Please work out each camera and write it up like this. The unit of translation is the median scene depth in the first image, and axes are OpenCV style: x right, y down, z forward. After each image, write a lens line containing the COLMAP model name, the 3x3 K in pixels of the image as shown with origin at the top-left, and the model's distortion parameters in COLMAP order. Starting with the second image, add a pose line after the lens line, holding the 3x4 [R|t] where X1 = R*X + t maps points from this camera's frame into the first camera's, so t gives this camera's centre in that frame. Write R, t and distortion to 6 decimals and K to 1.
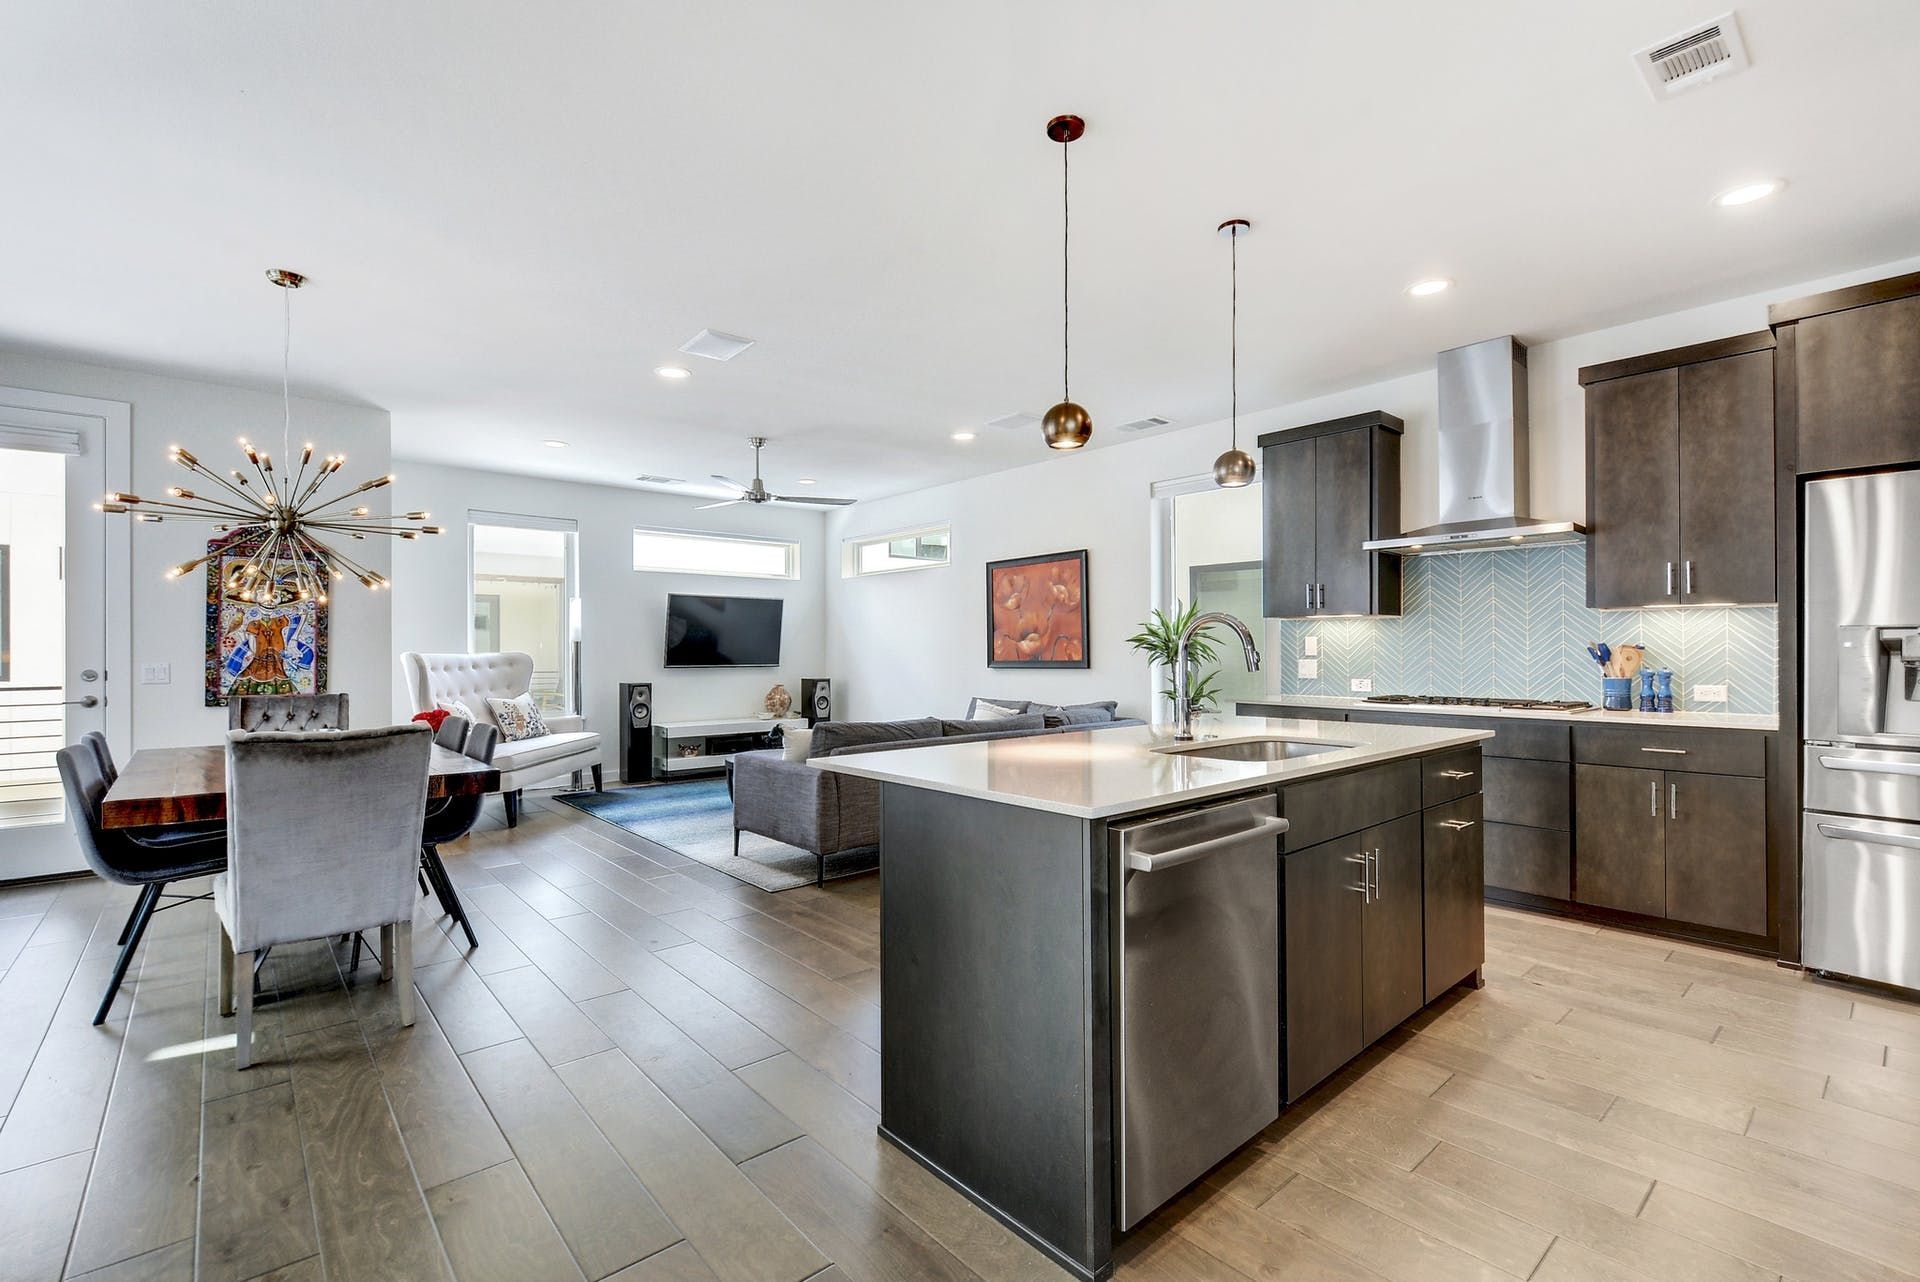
lens RADIAL K [[849.2, 0, 960.0], [0, 849.2, 641.0], [0, 0, 1]] dist [0.002354, -0.010580]
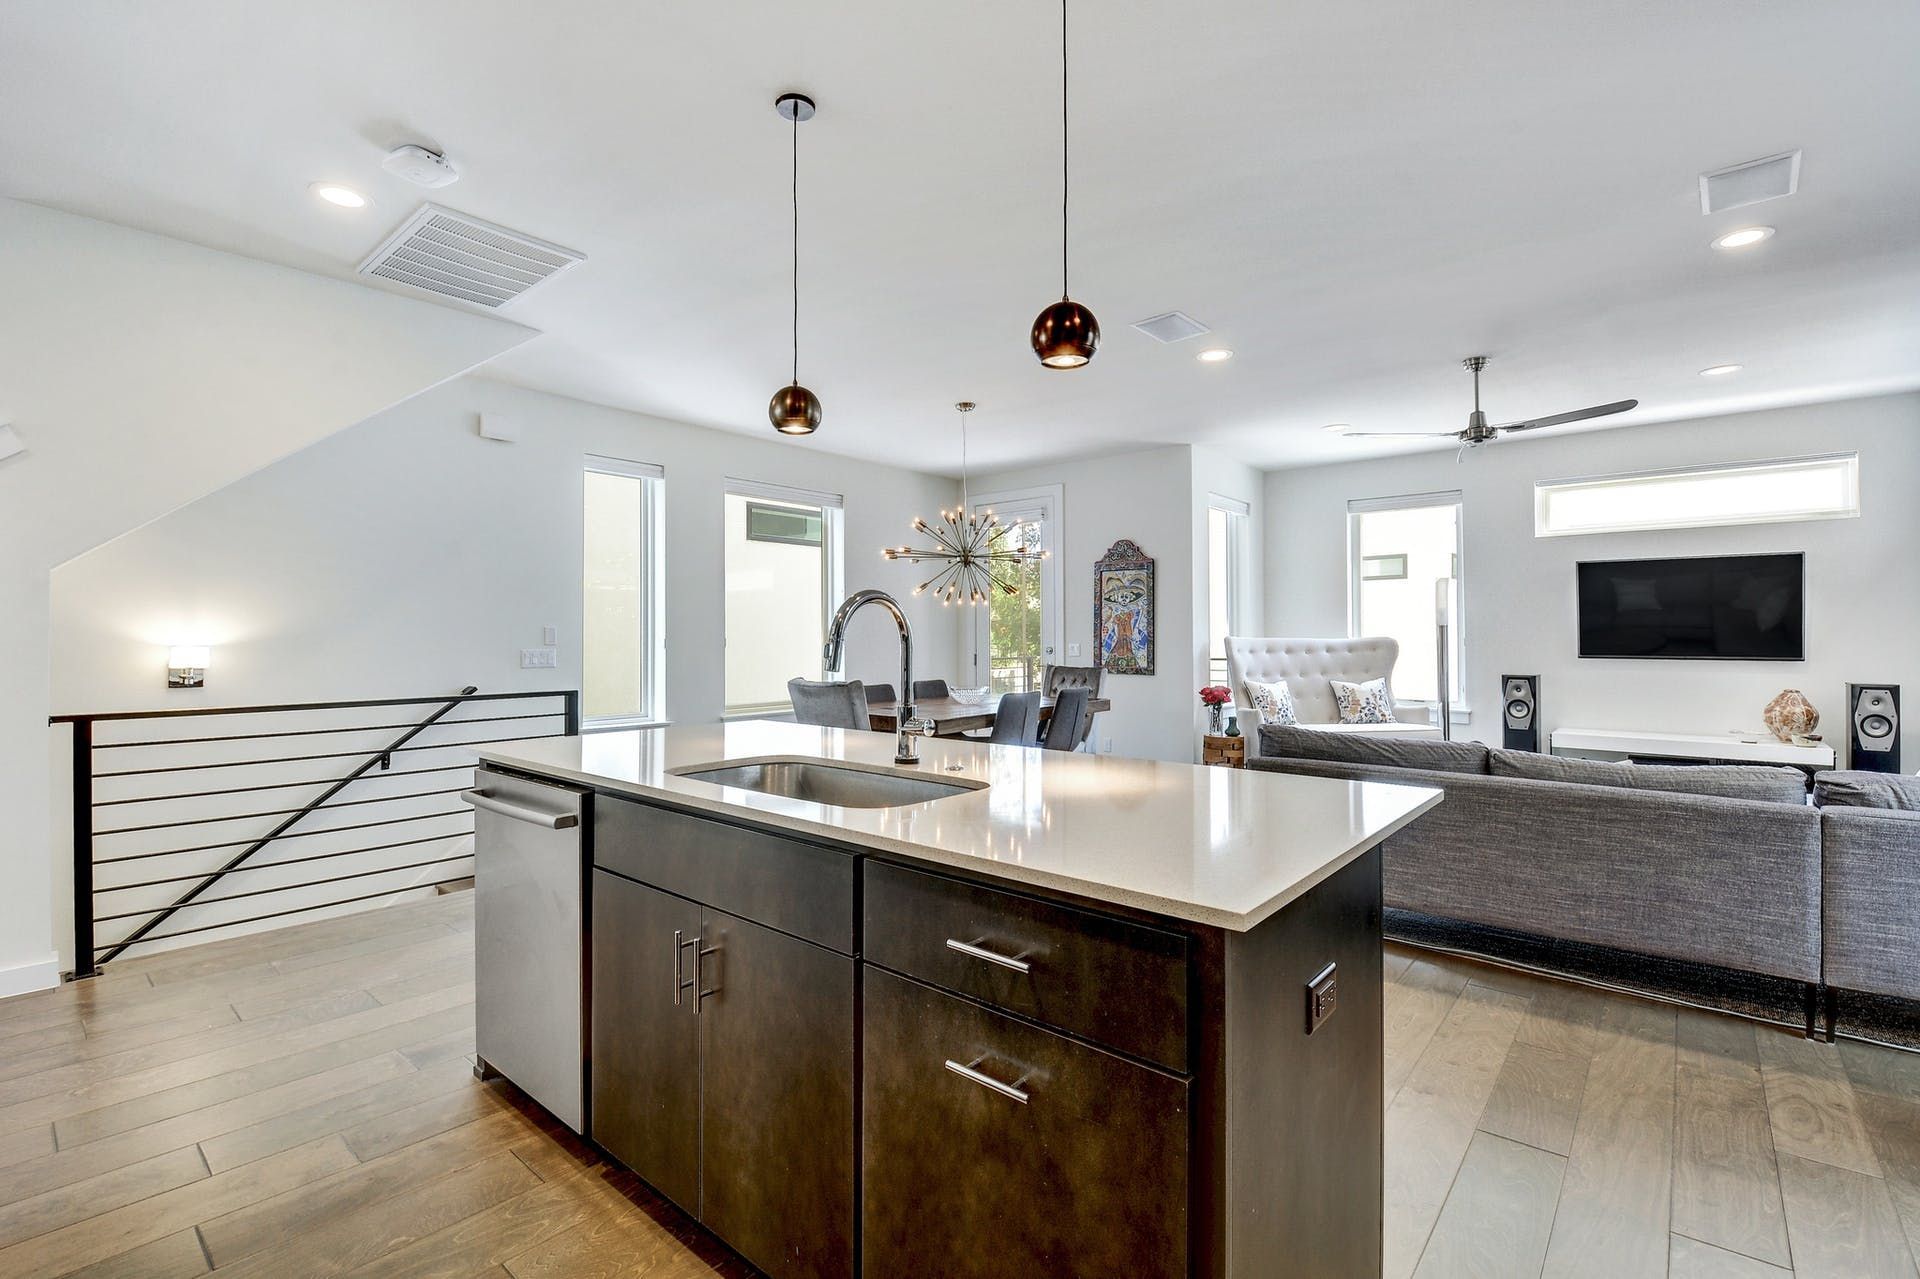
lens RADIAL K [[849.2, 0, 960.0], [0, 849.2, 639.5], [0, 0, 1]] dist [0.002354, -0.010580]
pose [[0.137006, 0.006531, -0.990549, 0.450404], [0.011368, 0.999902, 0.008165, 0.002553], [0.990505, -0.012379, 0.136919, 0.428681]]
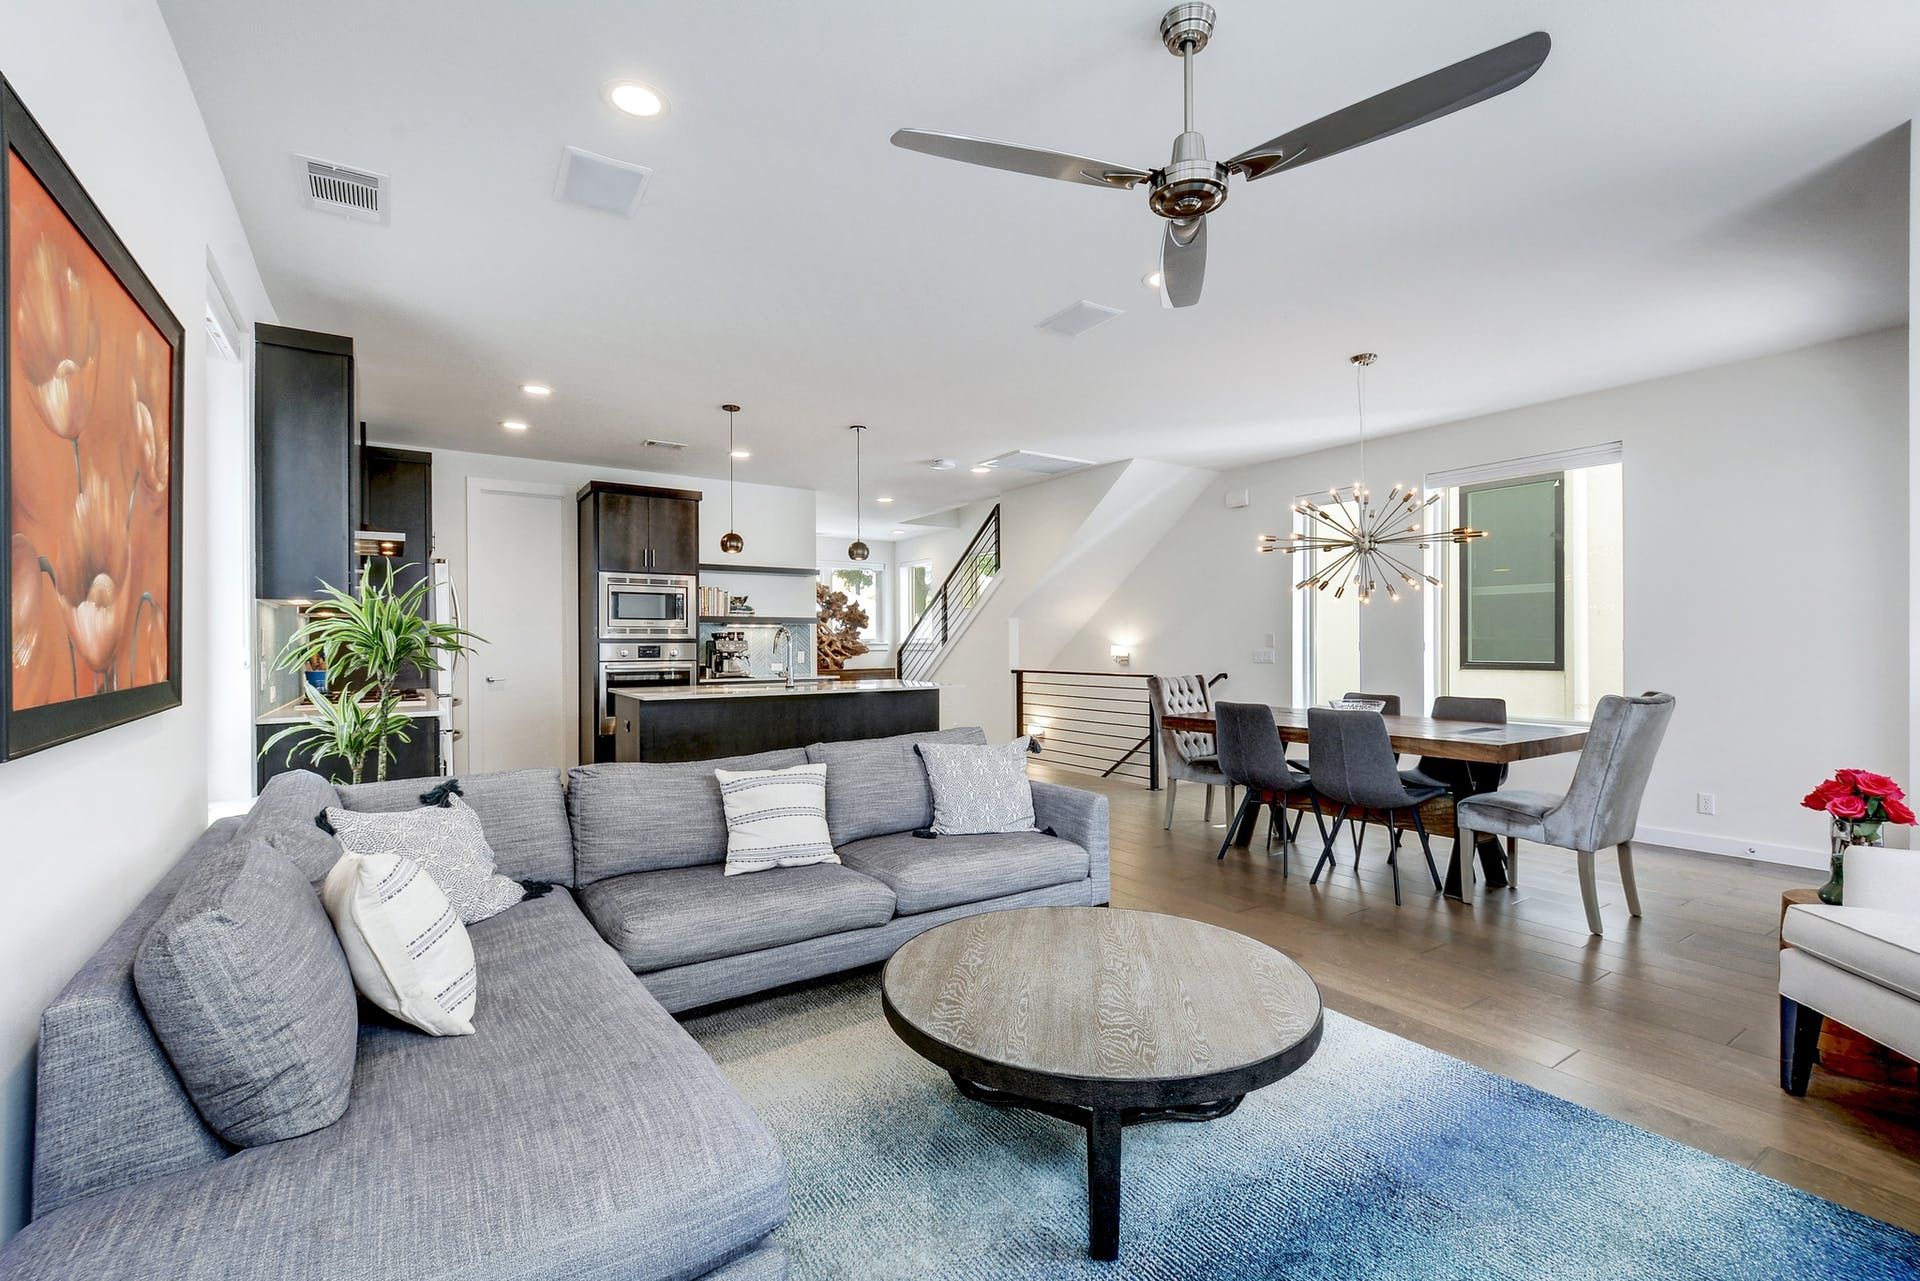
lens RADIAL K [[843.4, 0, 956.4], [0, 843.4, 650.1], [0, 0, 1]] dist [-0.000148, -0.001058]
pose [[-0.991610, 0.007342, 0.129061, -0.181539], [0.006980, 0.999970, -0.003260, 0.015715], [-0.129081, -0.002331, -0.991631, 1.351429]]
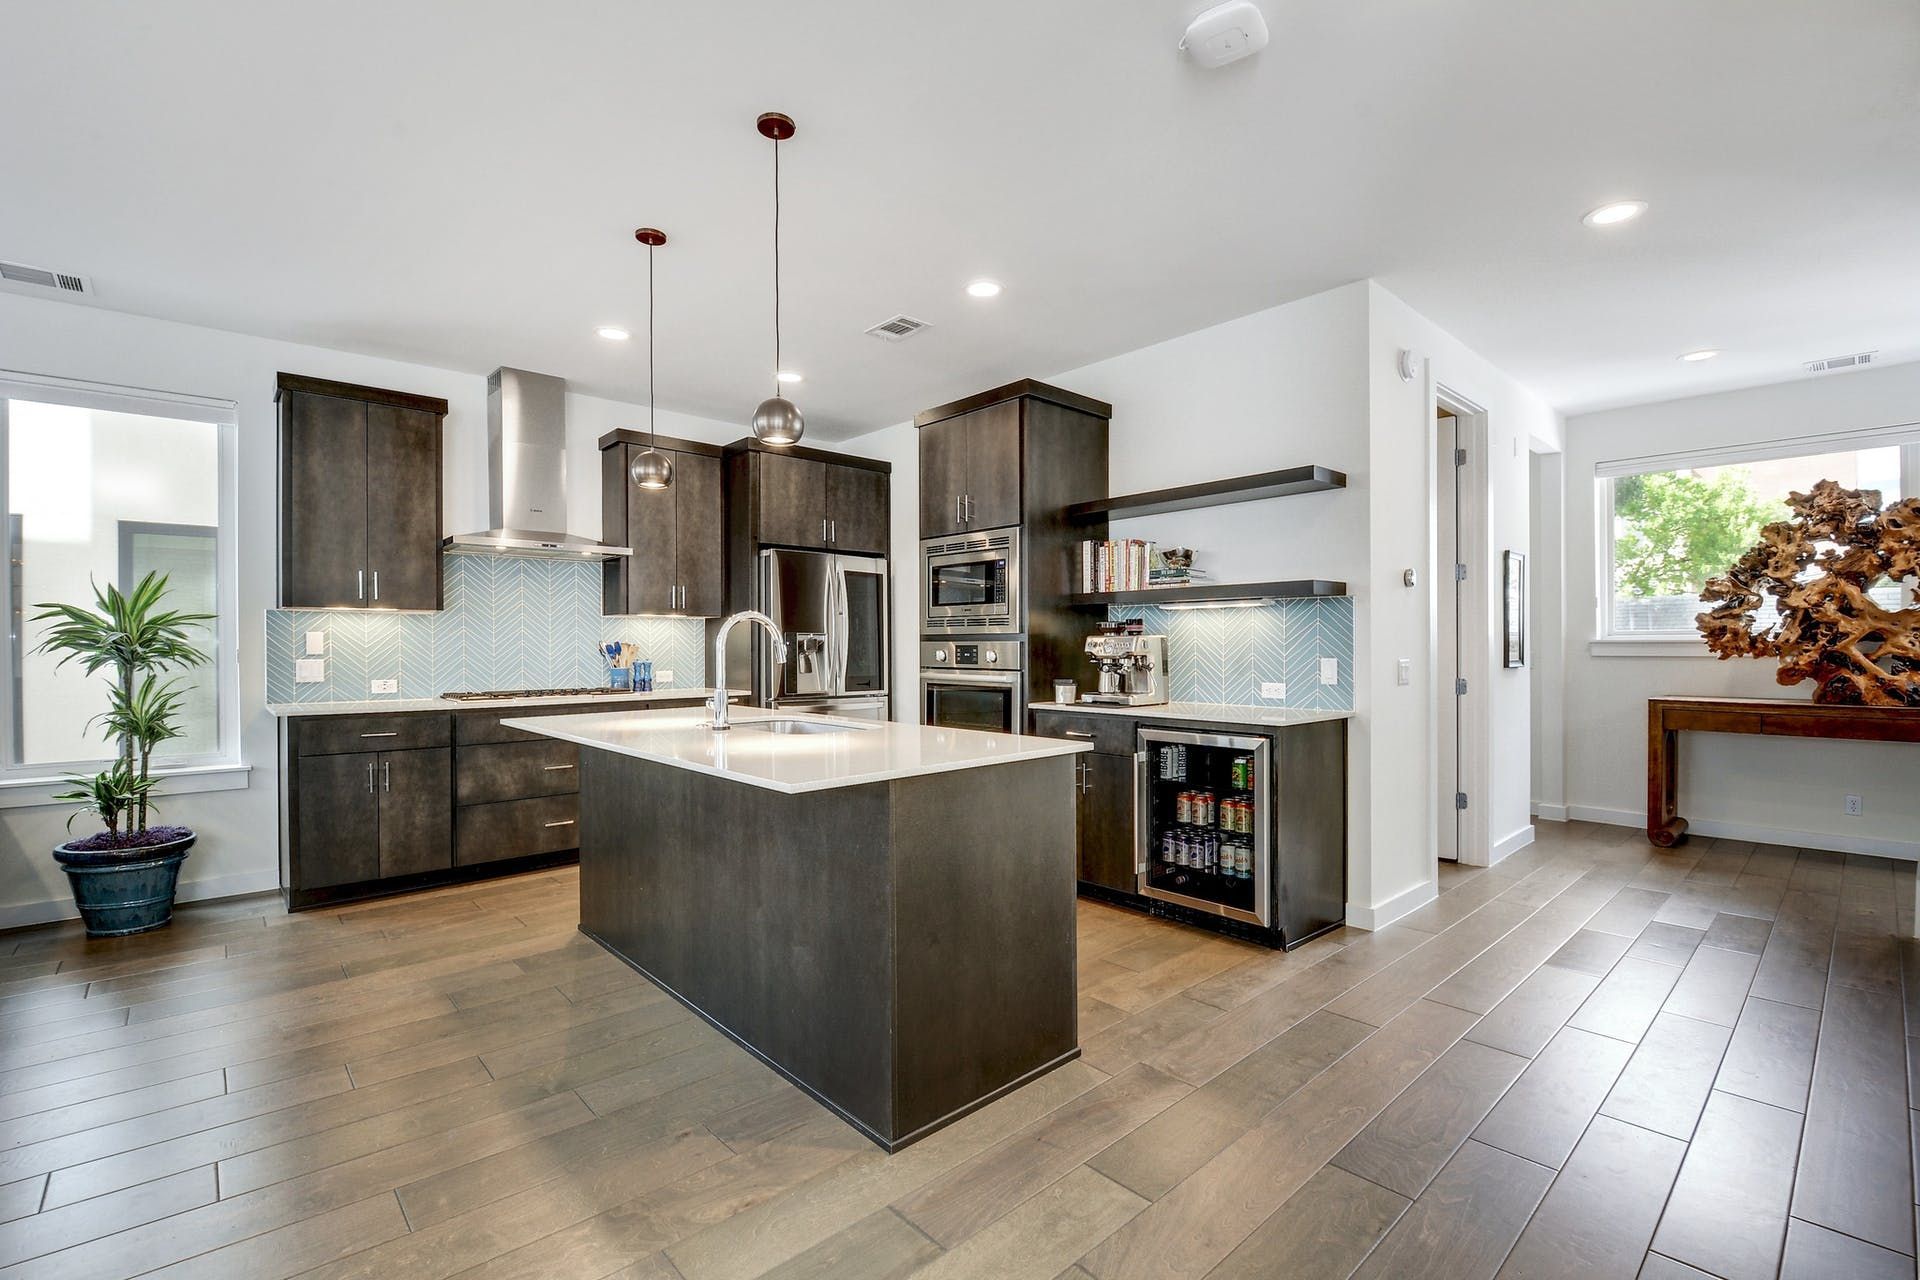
lens RADIAL K [[837.4, 0, 953.4], [0, 837.4, 652.1], [0, 0, 1]] dist [0.000941, -0.012255]
pose [[-0.015785, -0.004316, 0.999866, -0.348646], [-0.006218, 0.999972, 0.004218, 0.006335], [-0.999856, -0.006150, -0.015812, 0.326405]]
